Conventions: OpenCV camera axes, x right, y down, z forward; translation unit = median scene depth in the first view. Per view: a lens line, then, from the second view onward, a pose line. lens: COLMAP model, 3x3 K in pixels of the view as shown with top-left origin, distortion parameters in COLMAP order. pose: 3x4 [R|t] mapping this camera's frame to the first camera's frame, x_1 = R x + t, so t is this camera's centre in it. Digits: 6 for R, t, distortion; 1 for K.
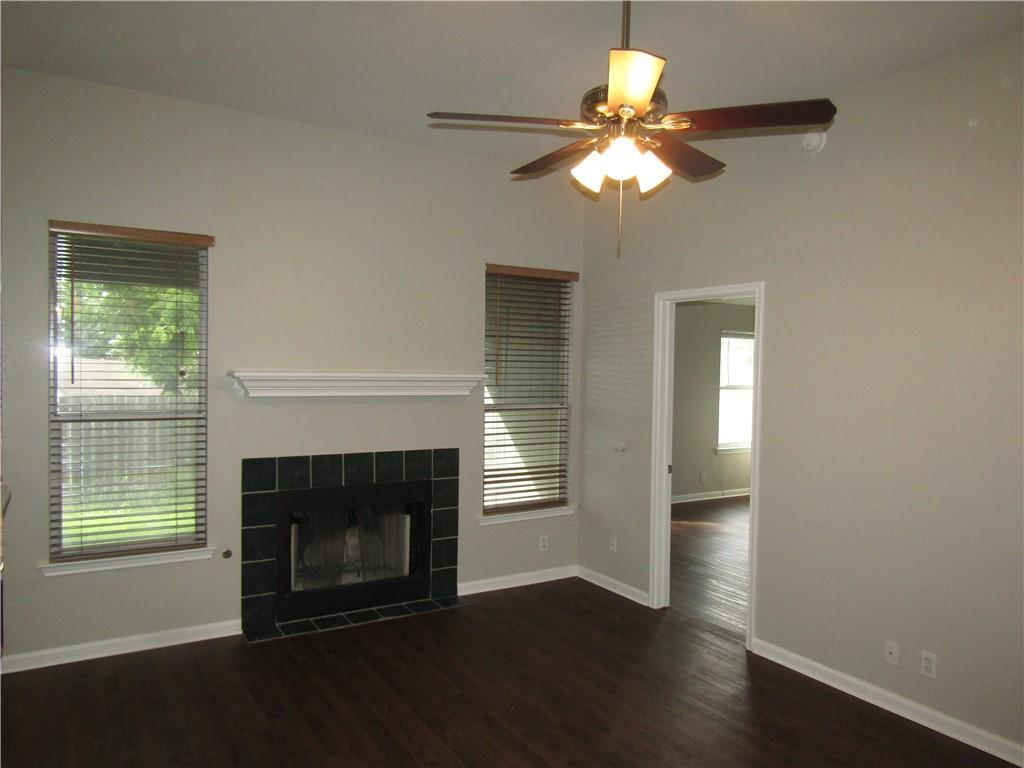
lens RADIAL K [[731.5, 0, 506.2], [0, 731.5, 387.1], [0, 0, 1]] dist [0.003743, -0.007892]
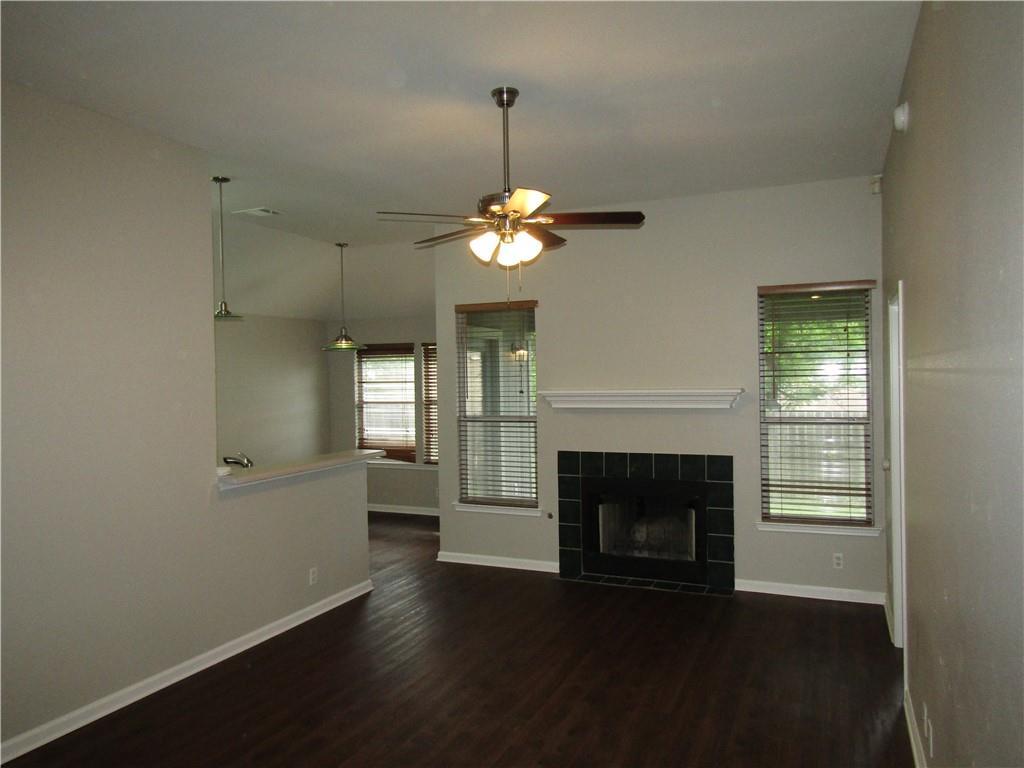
lens RADIAL K [[731.5, 0, 516.8], [0, 731.5, 387.5], [0, 0, 1]] dist [0.003743, -0.007892]
pose [[0.562837, -0.017233, -0.826388, 0.723999], [-0.000150, 0.999780, -0.020951, 0.003080], [0.826568, 0.011915, 0.562711, 0.110617]]
